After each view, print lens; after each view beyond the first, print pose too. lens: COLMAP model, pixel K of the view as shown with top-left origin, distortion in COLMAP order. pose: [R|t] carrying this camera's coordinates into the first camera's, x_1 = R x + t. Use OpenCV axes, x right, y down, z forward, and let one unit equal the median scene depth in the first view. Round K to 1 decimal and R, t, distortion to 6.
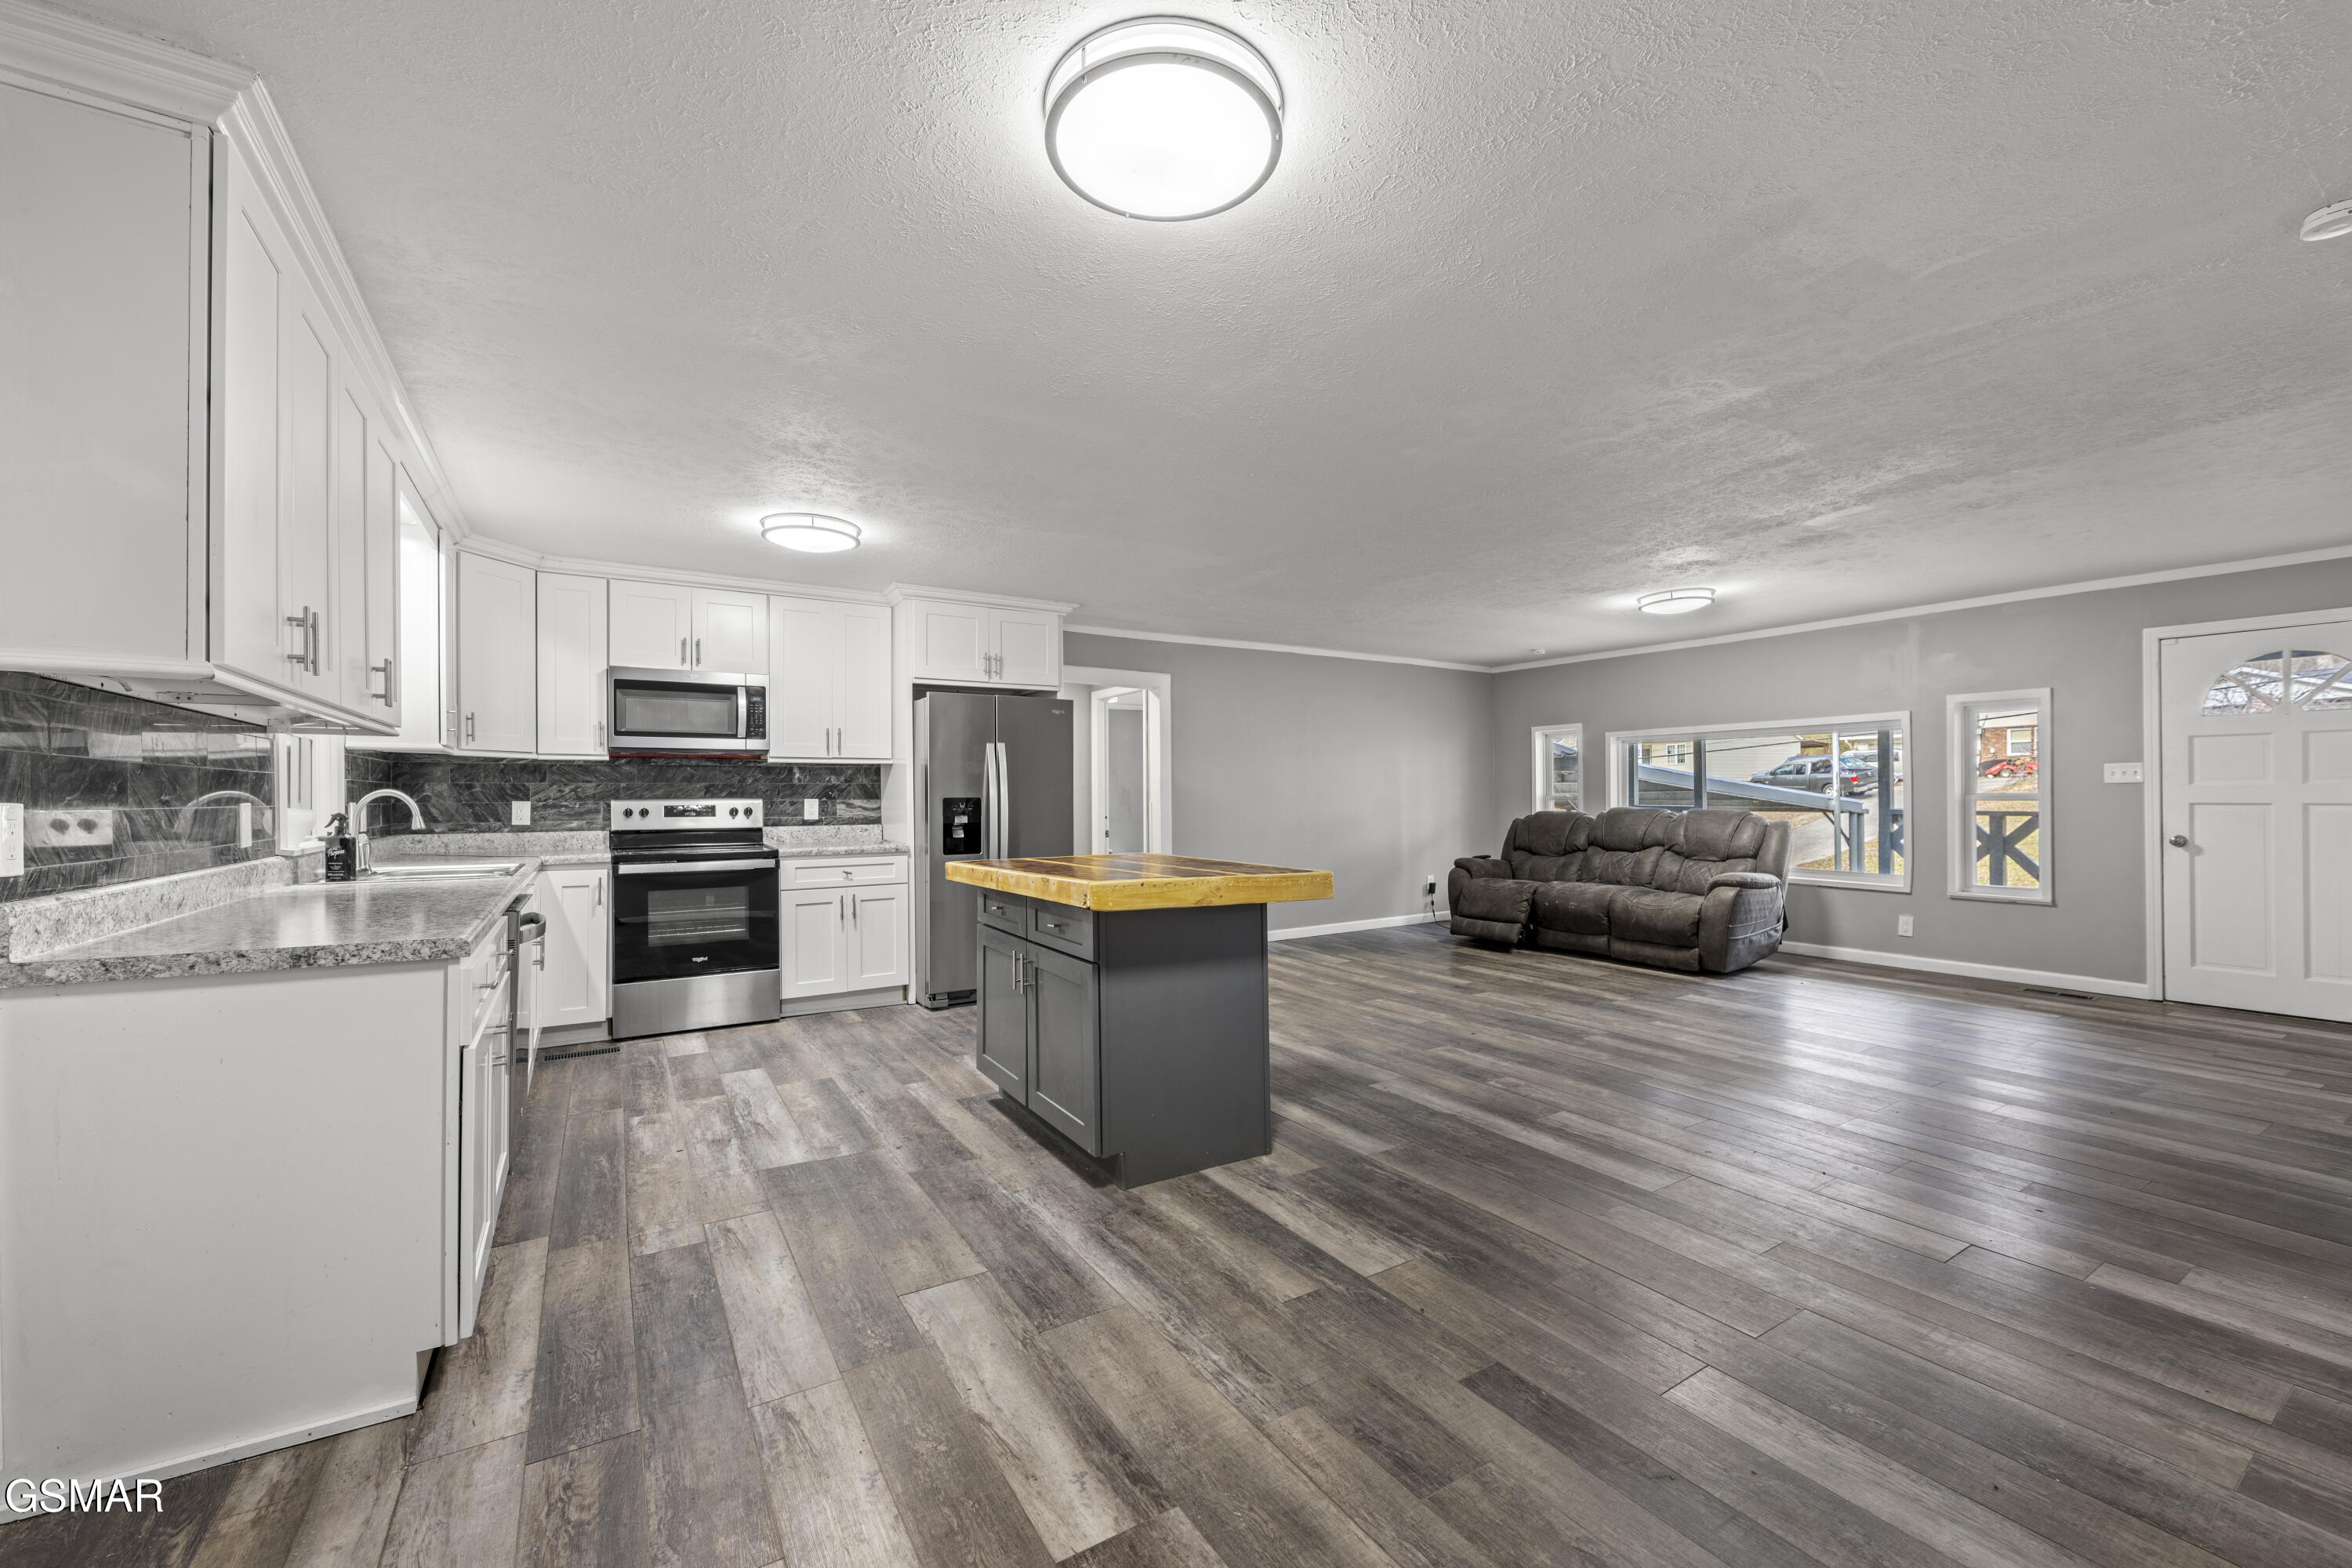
lens RADIAL K [[919.0, 0, 1181.9], [0, 919.0, 788.5], [0, 0, 1]] dist [-0.003311, -0.000110]
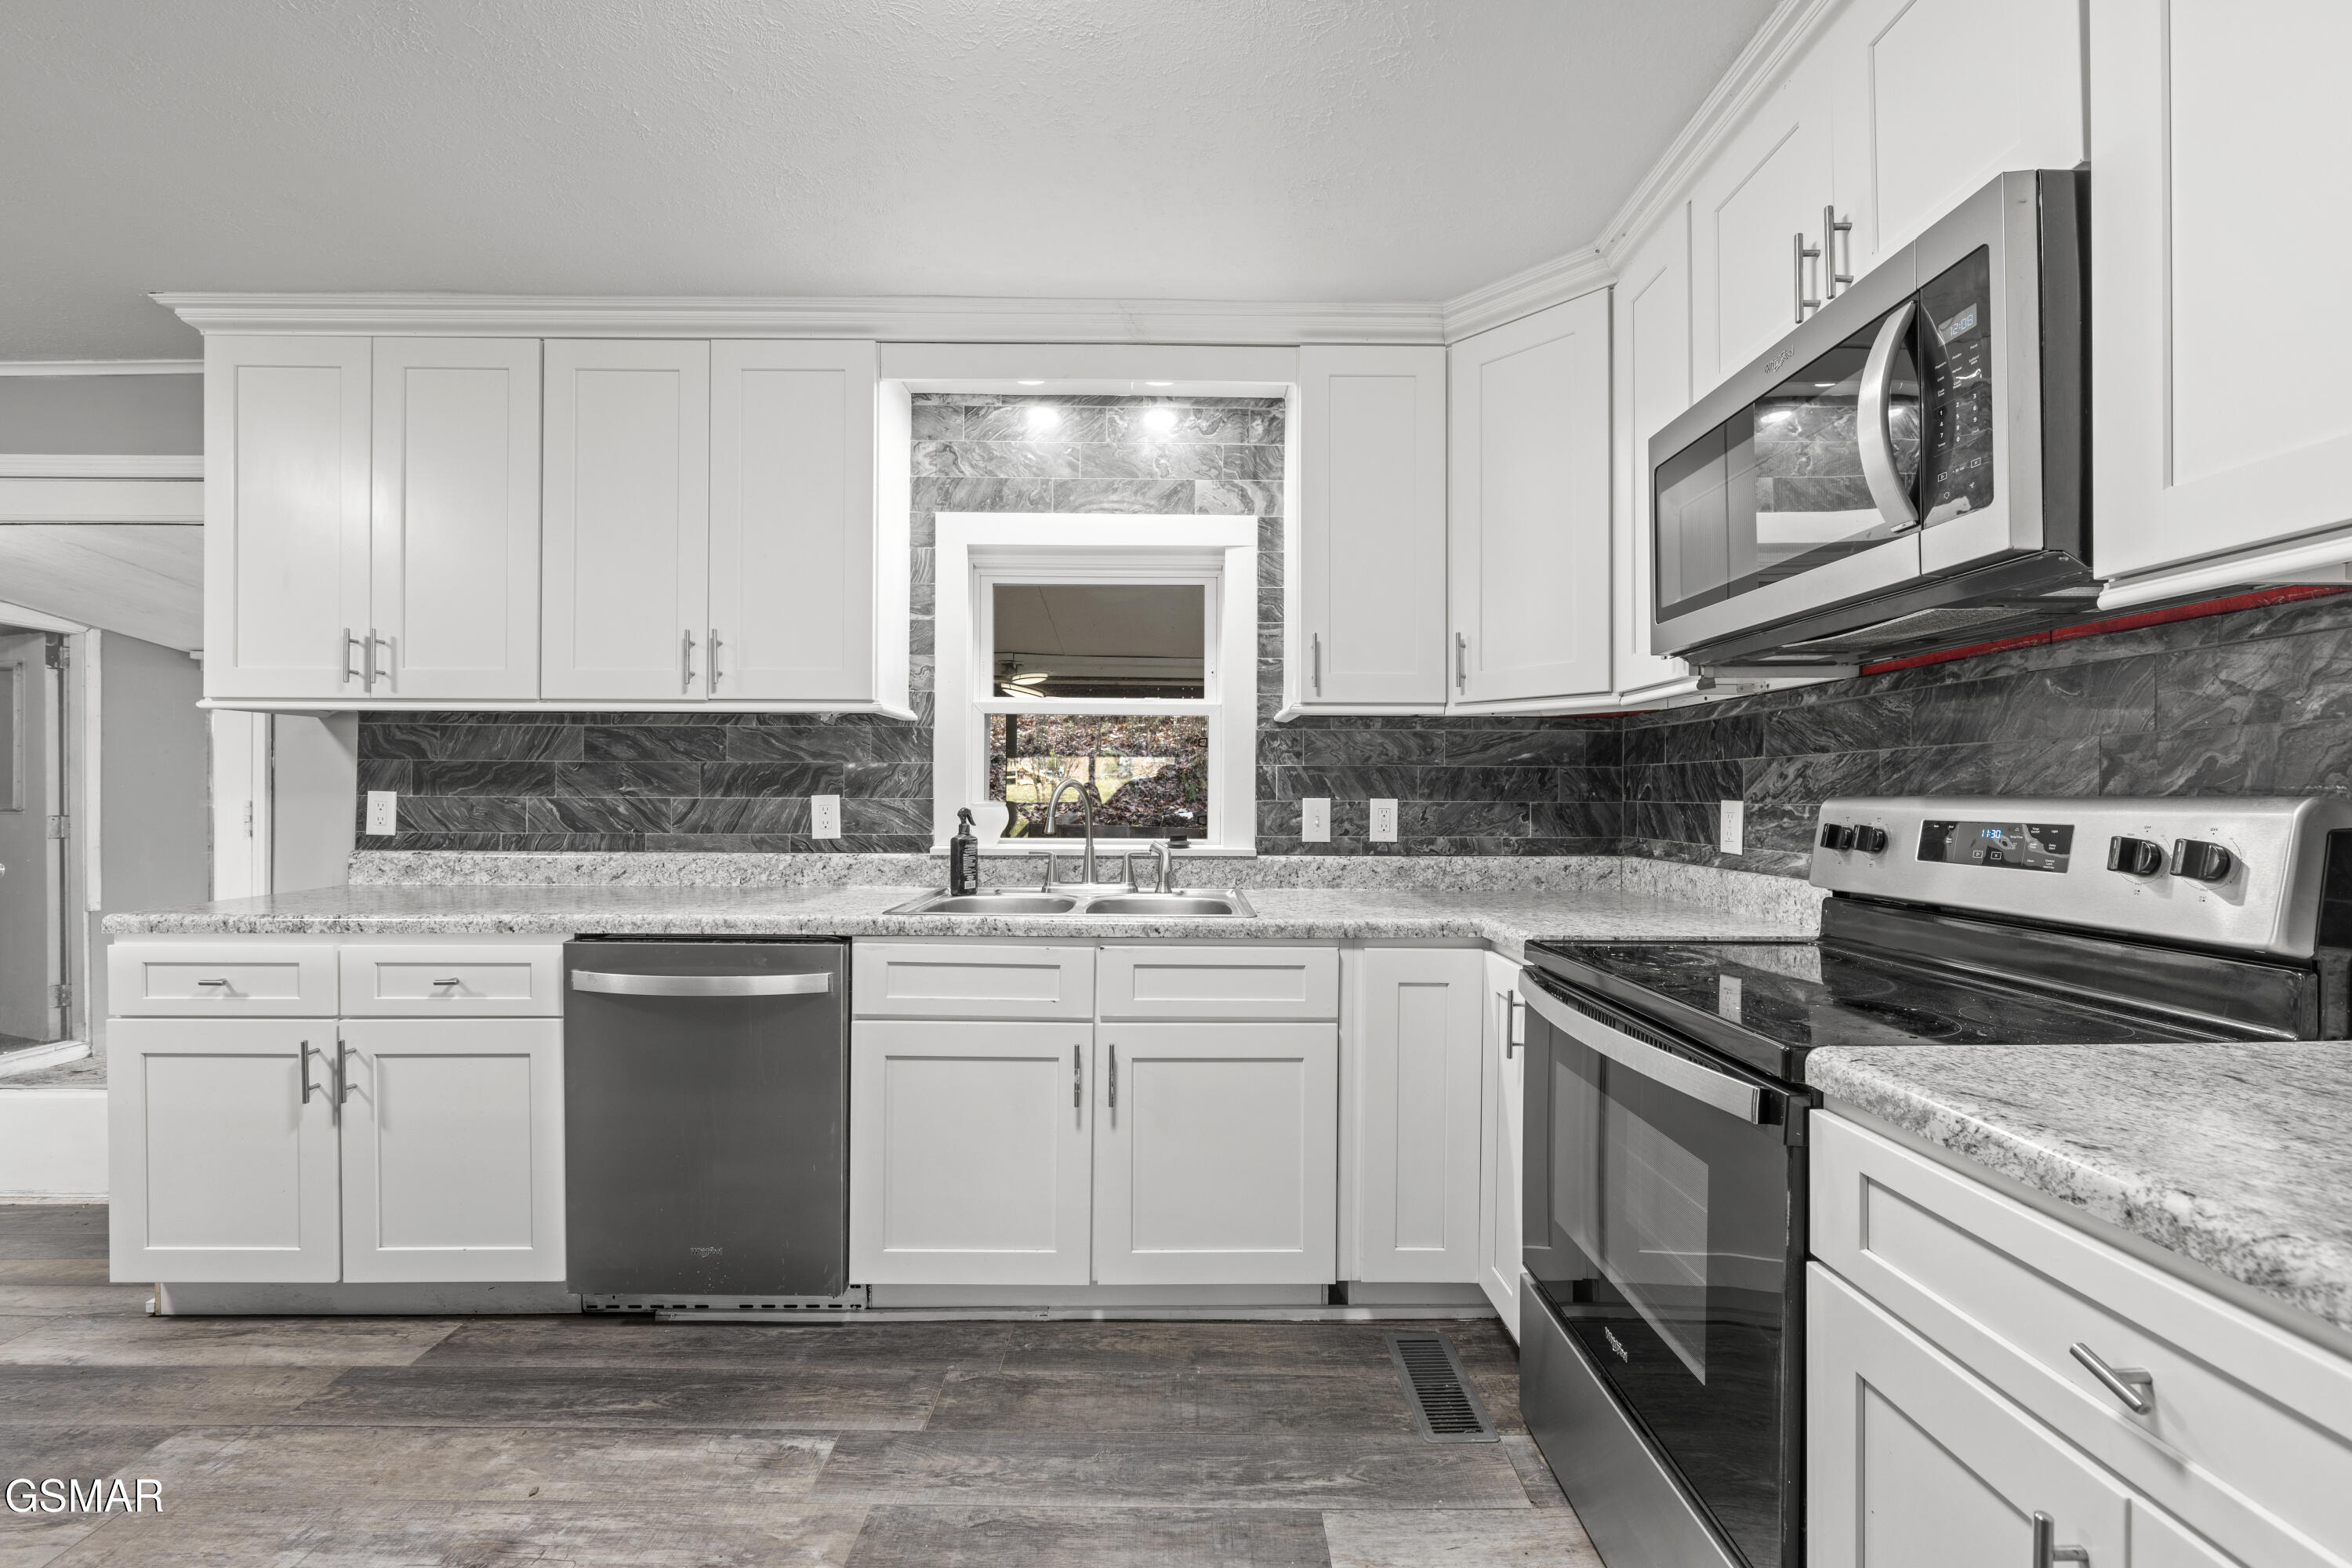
lens RADIAL K [[919.0, 0, 1190.7], [0, 919.0, 797.6], [0, 0, 1]] dist [-0.003311, -0.000110]
pose [[-0.523244, 0.002575, -0.852179, -0.249841], [0.004109, 0.999991, 0.000499, 0.013745], [0.852173, -0.003240, -0.523250, 1.264312]]
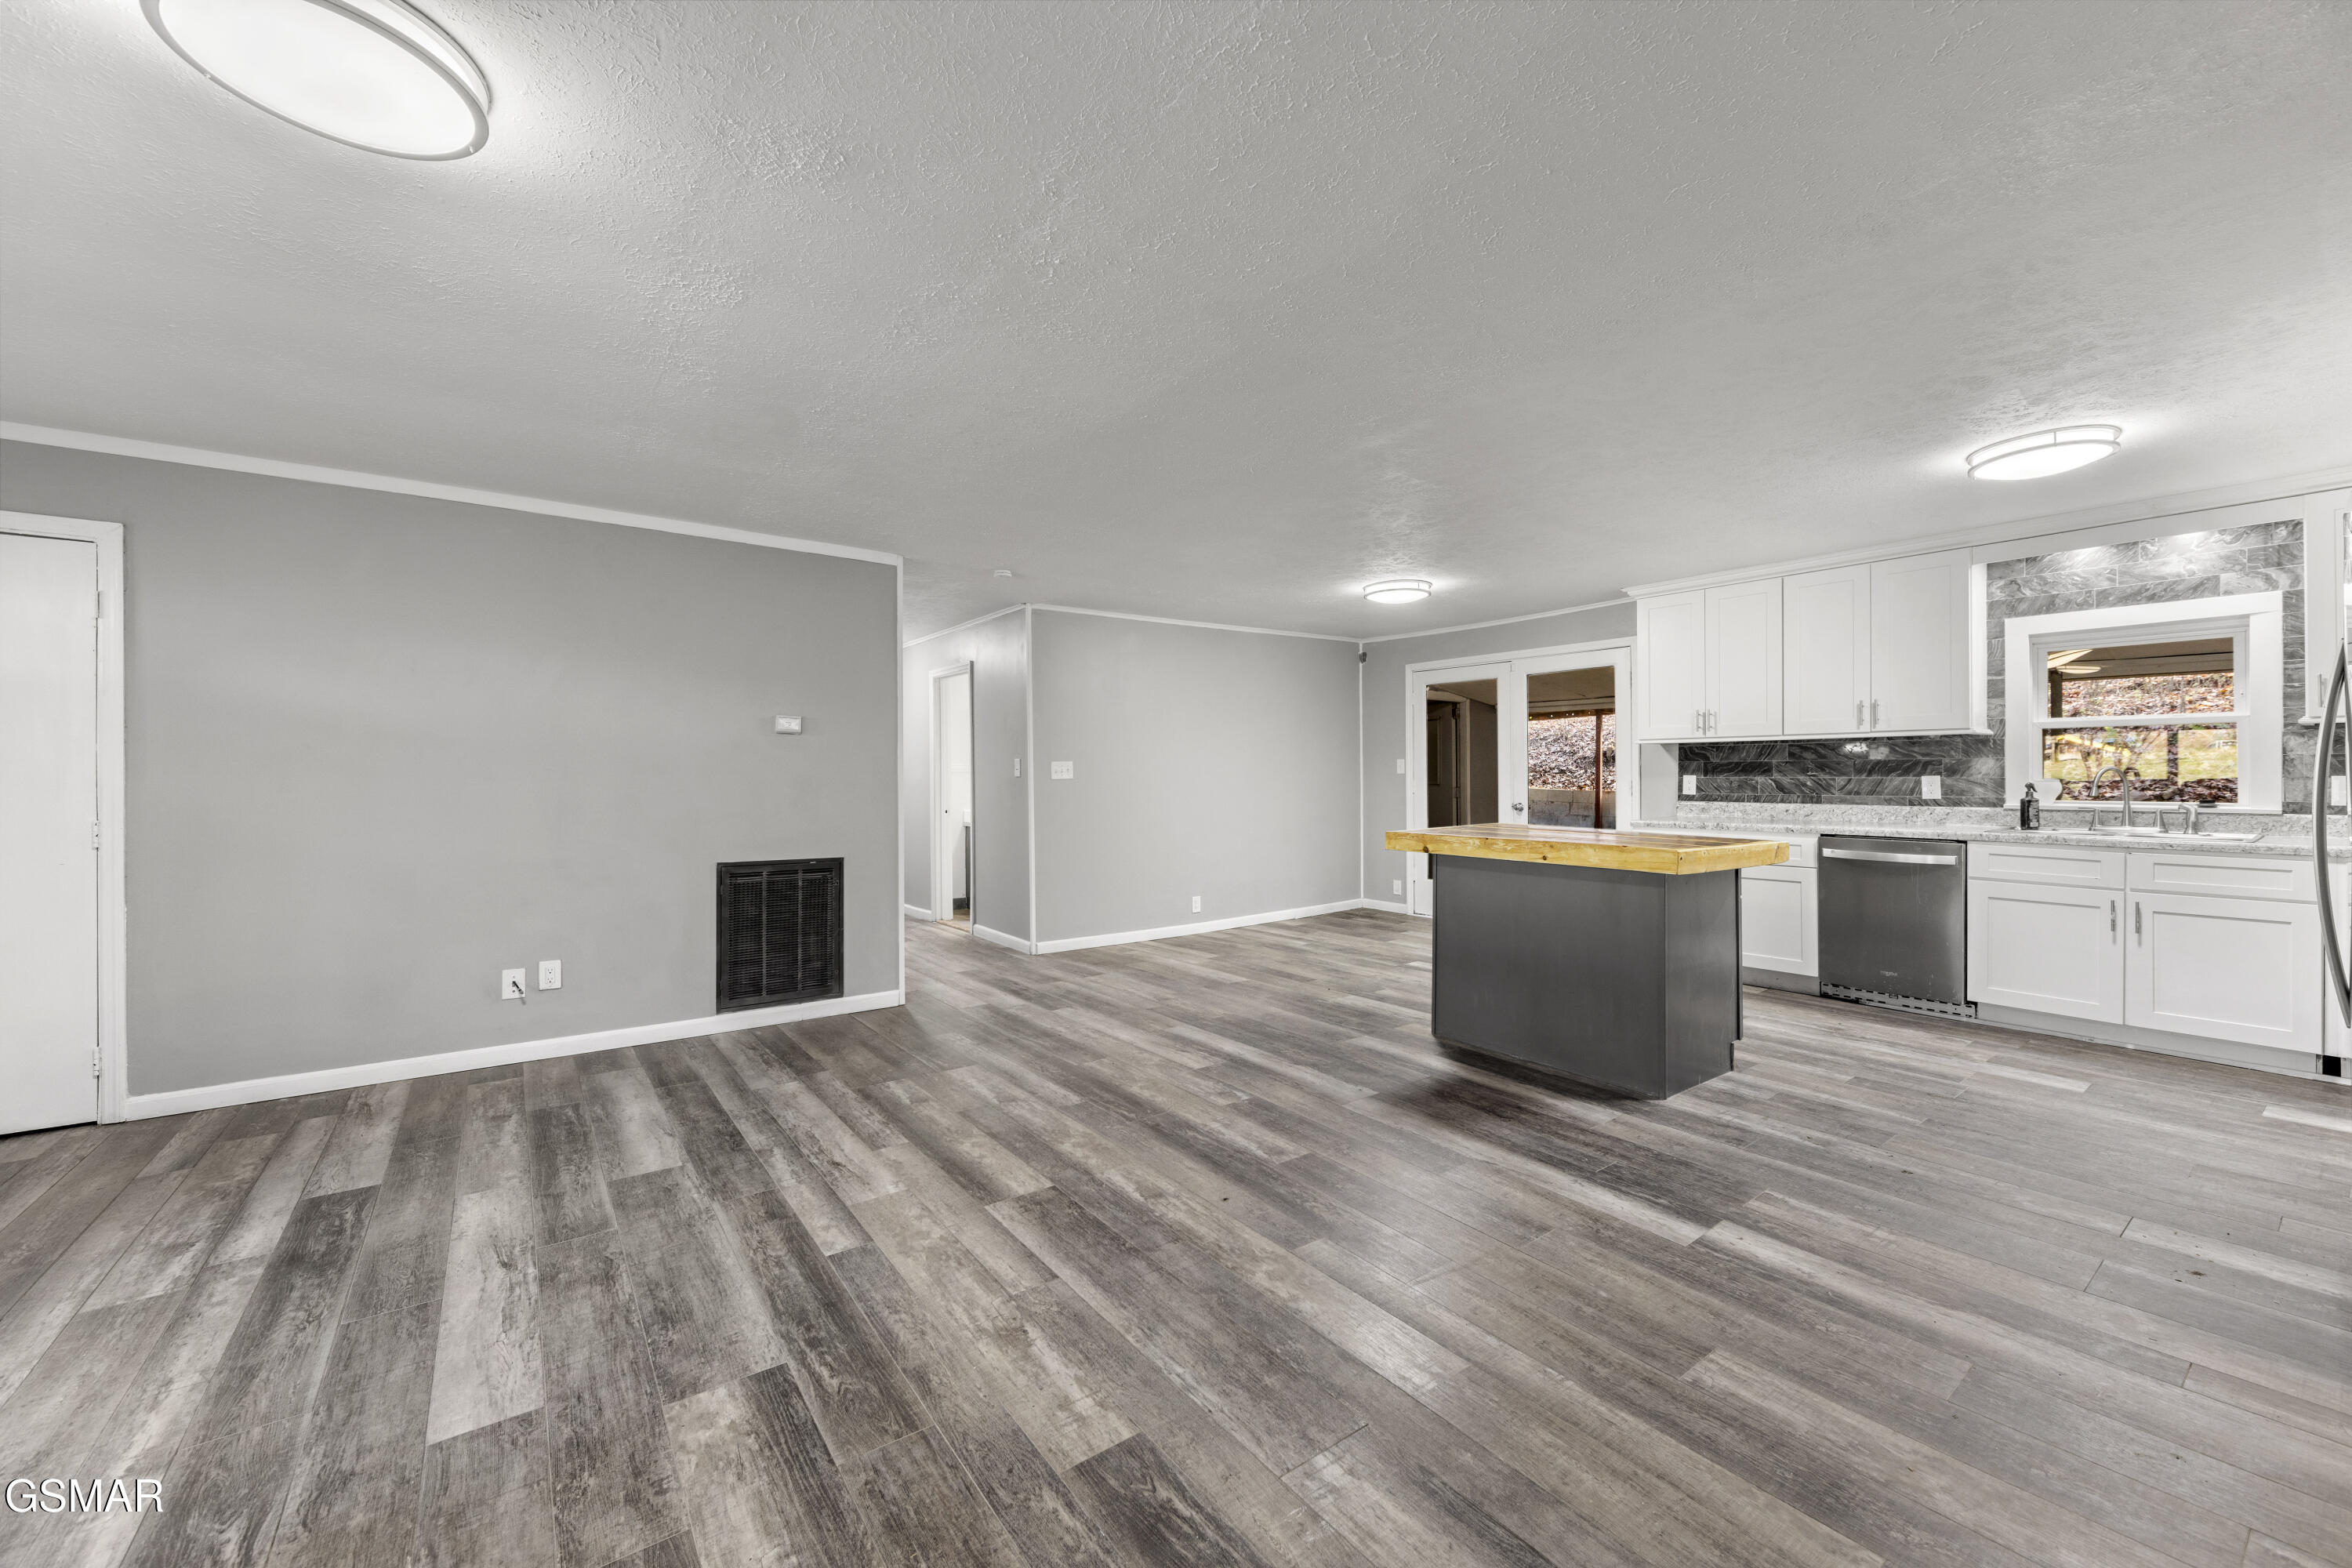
lens RADIAL K [[919.0, 0, 1174.1], [0, 919.0, 774.8], [0, 0, 1]] dist [-0.003311, -0.000110]
pose [[-0.997516, 0.009440, -0.069798, 0.465684], [0.009983, 0.999923, -0.007432, 0.008554], [0.069722, -0.008110, -0.997533, 1.892492]]
